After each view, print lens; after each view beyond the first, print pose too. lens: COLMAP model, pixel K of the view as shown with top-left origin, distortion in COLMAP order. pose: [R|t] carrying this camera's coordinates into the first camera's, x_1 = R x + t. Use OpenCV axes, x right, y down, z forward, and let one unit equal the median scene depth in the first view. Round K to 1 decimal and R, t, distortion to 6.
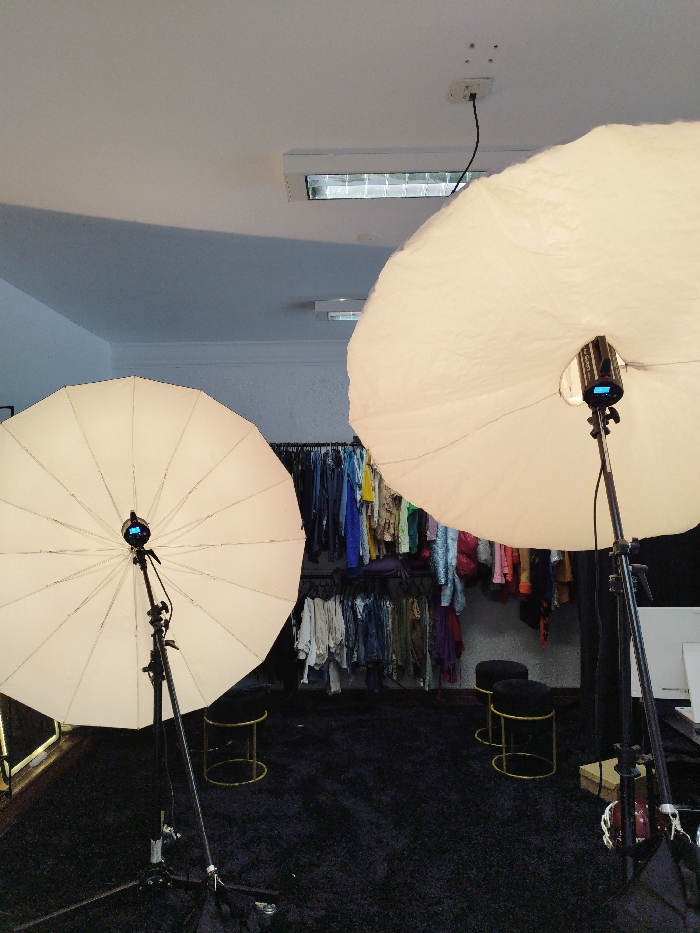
lens RADIAL K [[658.9, 0, 350.0], [0, 658.9, 466.5], [0, 0, 1]] dist [-0.008391, -0.004208]
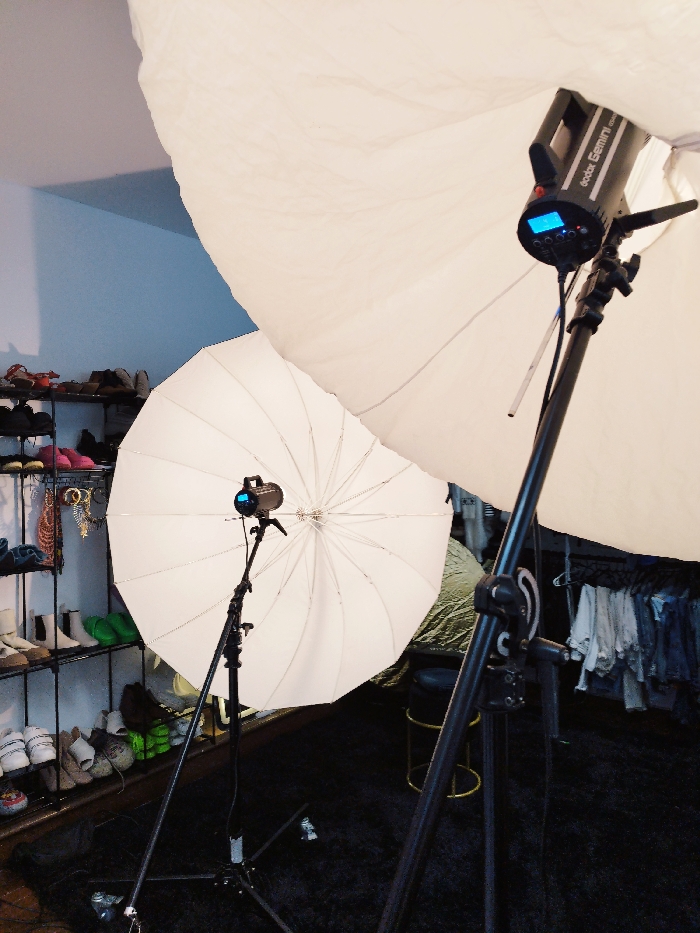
lens RADIAL K [[663.1, 0, 350.0], [0, 663.1, 466.5], [0, 0, 1]] dist [0.009254, -0.001827]
pose [[0.791473, 0.004494, -0.611187, 0.198547], [0.033438, 0.998157, 0.050642, 0.006600], [0.610289, -0.060519, 0.789864, 0.202083]]
